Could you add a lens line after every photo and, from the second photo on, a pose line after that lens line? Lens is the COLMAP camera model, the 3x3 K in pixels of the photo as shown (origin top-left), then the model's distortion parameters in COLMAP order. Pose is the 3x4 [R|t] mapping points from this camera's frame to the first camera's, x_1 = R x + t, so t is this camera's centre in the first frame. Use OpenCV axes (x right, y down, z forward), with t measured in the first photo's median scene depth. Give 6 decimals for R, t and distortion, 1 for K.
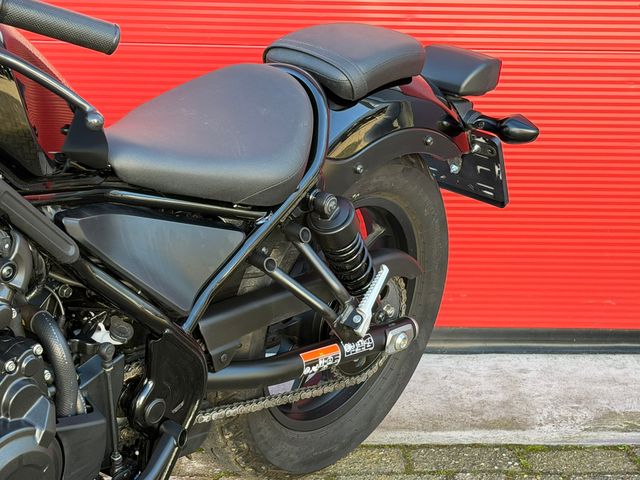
lens RADIAL K [[1373.7, 0, 320.0], [0, 1373.7, 240.0], [0, 0, 1]] dist [0.097178, 0.487131]
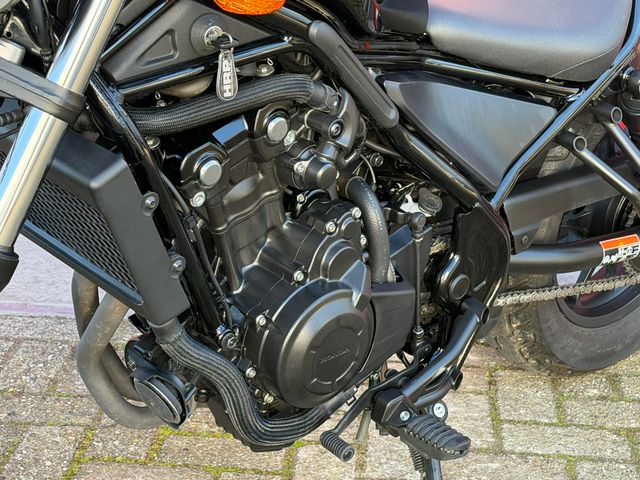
lens RADIAL K [[1373.7, 0, 320.0], [0, 1373.7, 240.0], [0, 0, 1]] dist [0.097178, 0.487131]
pose [[0.988774, 0.041951, -0.143410, -0.077464], [-0.034997, 0.998102, 0.050680, 0.043910], [0.145264, -0.045092, 0.988365, 0.018611]]
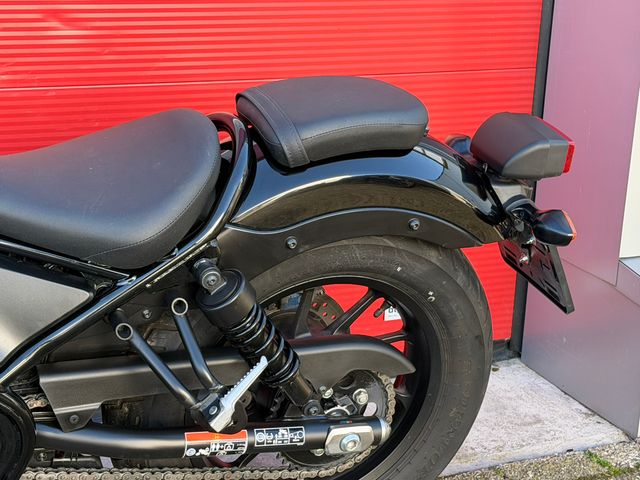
lens RADIAL K [[1373.7, 0, 320.0], [0, 1373.7, 240.0], [0, 0, 1]] dist [0.097178, 0.487131]
pose [[0.885988, 0.179982, -0.427354, 0.478408], [-0.174922, 0.983237, 0.051446, -0.116263], [0.429450, 0.029173, 0.902619, 0.235116]]
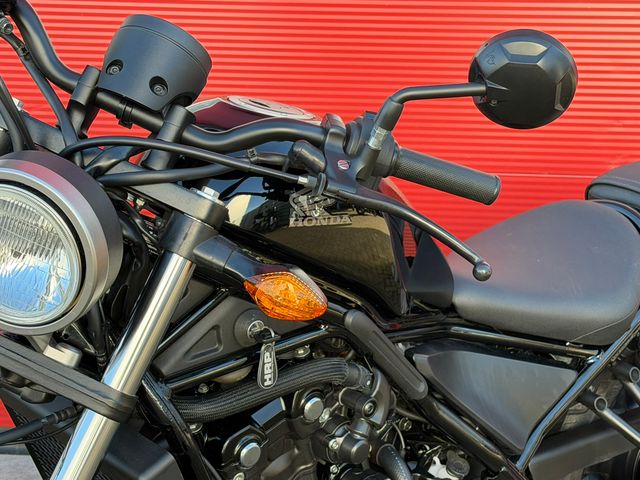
lens RADIAL K [[1373.7, 0, 320.0], [0, 1373.7, 240.0], [0, 0, 1]] dist [0.097178, 0.487131]
pose [[0.988357, 0.023140, -0.150384, -0.092416], [-0.034124, 0.996901, -0.070879, -0.023446], [0.148278, 0.075185, 0.986084, -0.023533]]
